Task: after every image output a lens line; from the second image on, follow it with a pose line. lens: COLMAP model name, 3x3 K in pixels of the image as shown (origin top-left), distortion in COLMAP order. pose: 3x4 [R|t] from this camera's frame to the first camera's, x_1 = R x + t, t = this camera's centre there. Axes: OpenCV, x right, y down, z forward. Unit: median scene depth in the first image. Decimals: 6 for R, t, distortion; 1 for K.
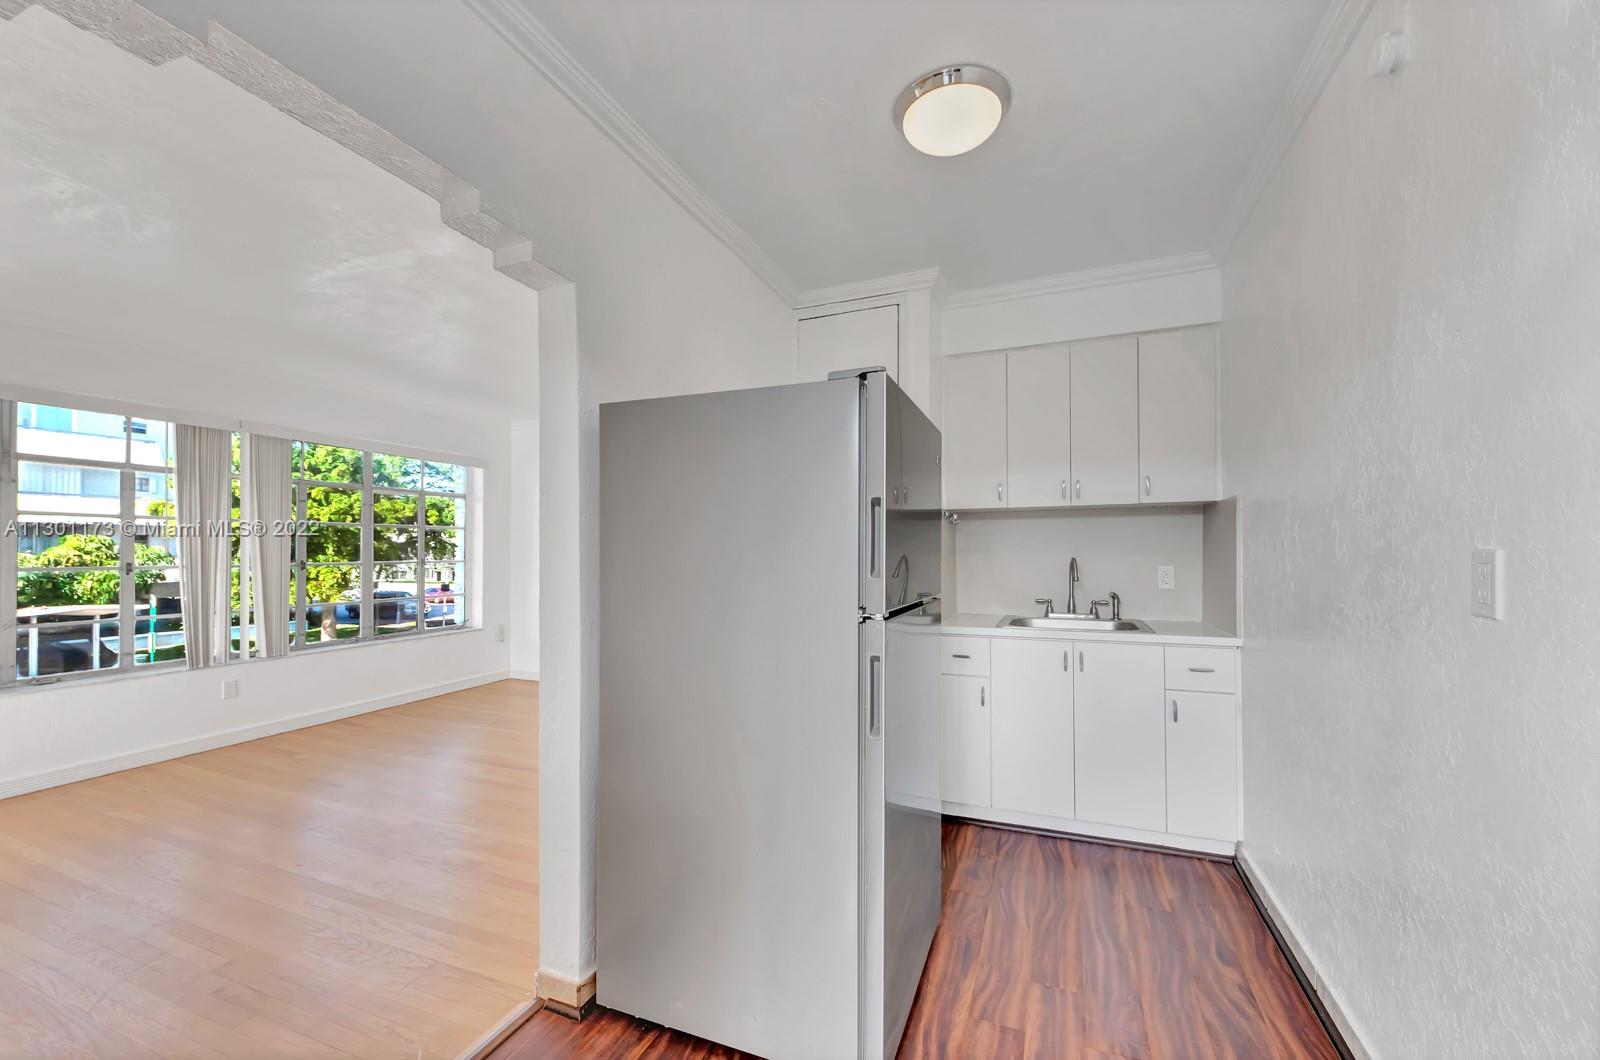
lens RADIAL K [[618.6, 0, 792.5], [0, 618.6, 546.9], [0, 0, 1]] dist [0.006737, -0.002430]
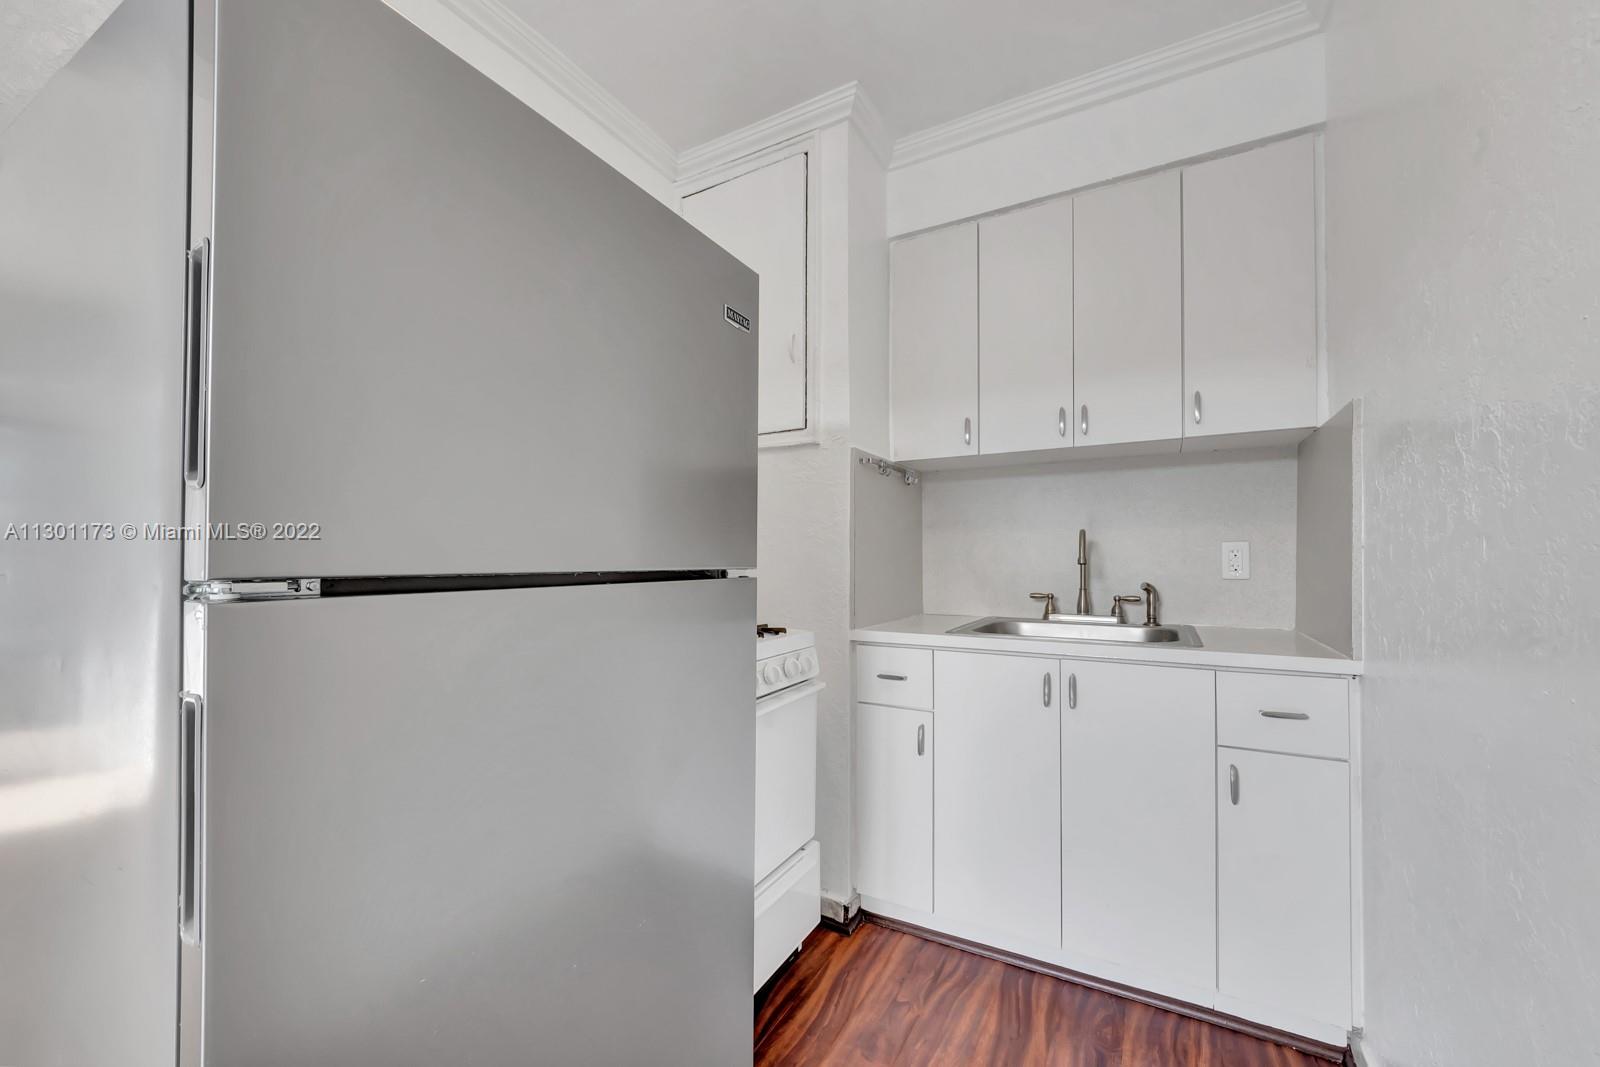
lens RADIAL K [[618.6, 0, 791.6], [0, 618.6, 551.6], [0, 0, 1]] dist [0.006737, -0.002430]
pose [[0.992707, 0.001829, -0.120542, 0.278510], [-0.001539, 0.999996, 0.002495, 0.048512], [0.120546, -0.002291, 0.992705, 0.380141]]
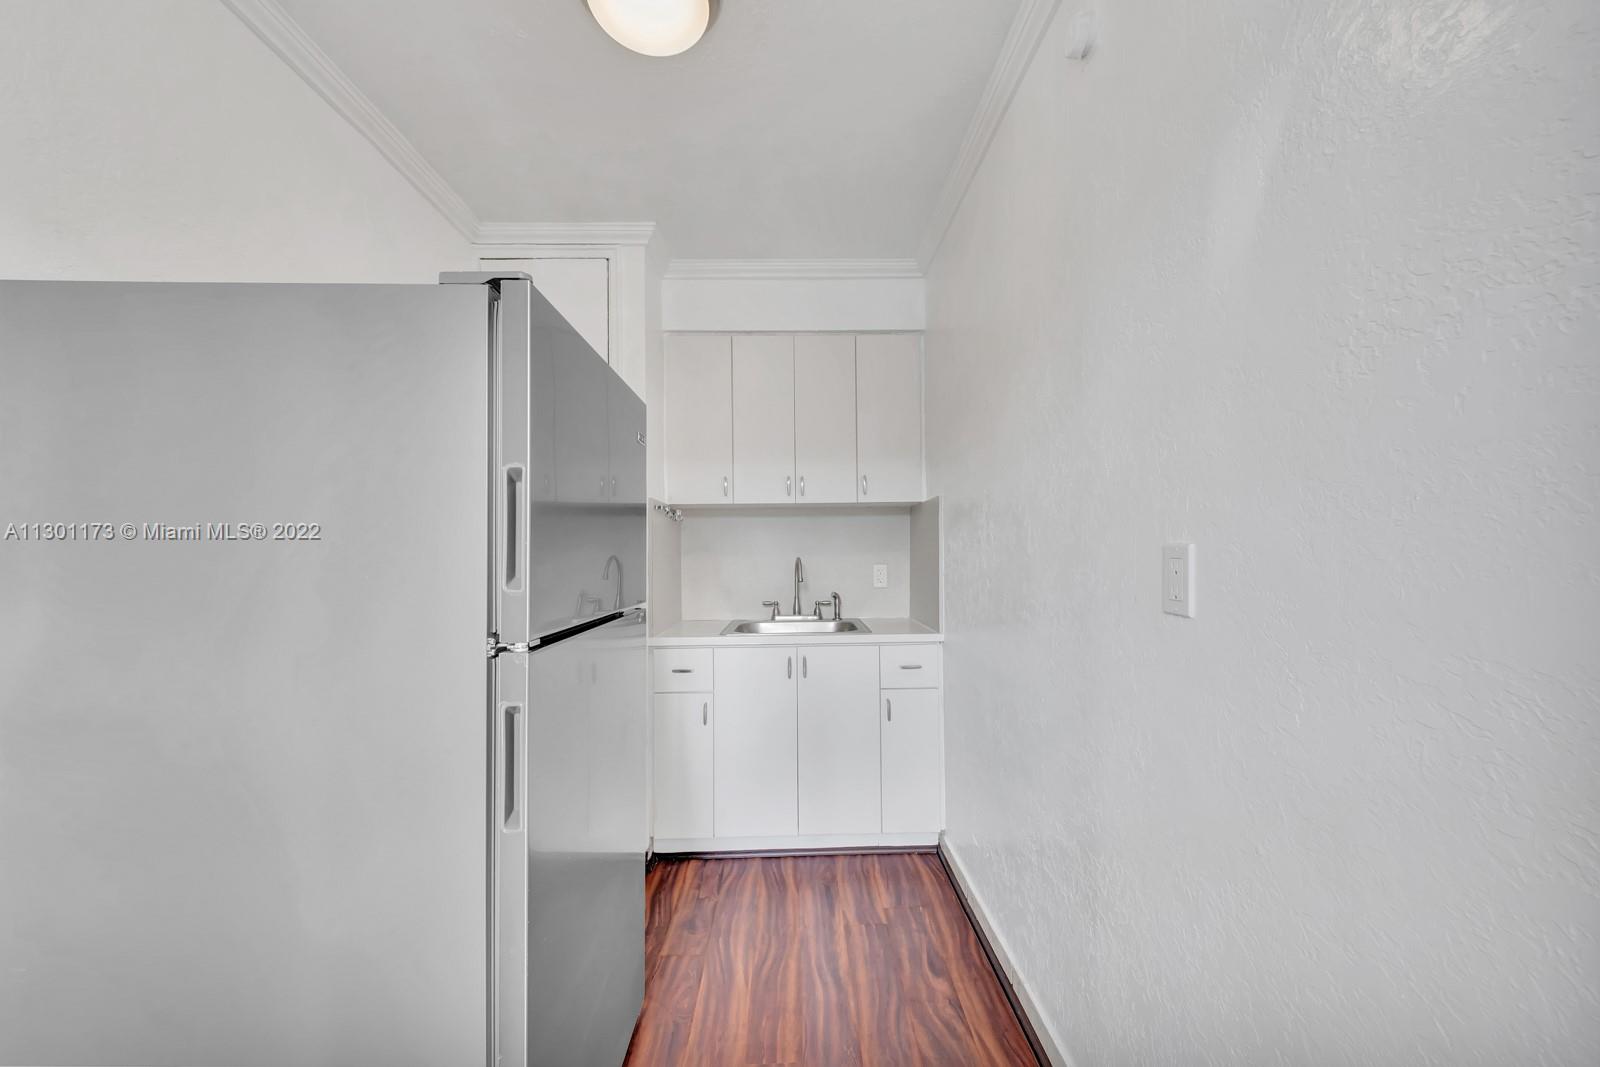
lens RADIAL K [[618.6, 0, 796.1], [0, 618.6, 543.7], [0, 0, 1]] dist [0.006737, -0.002430]
pose [[0.916559, 0.002002, 0.399893, 0.078461], [0.001396, 0.999965, -0.008205, 0.004117], [-0.399896, 0.008079, 0.916525, 0.141042]]
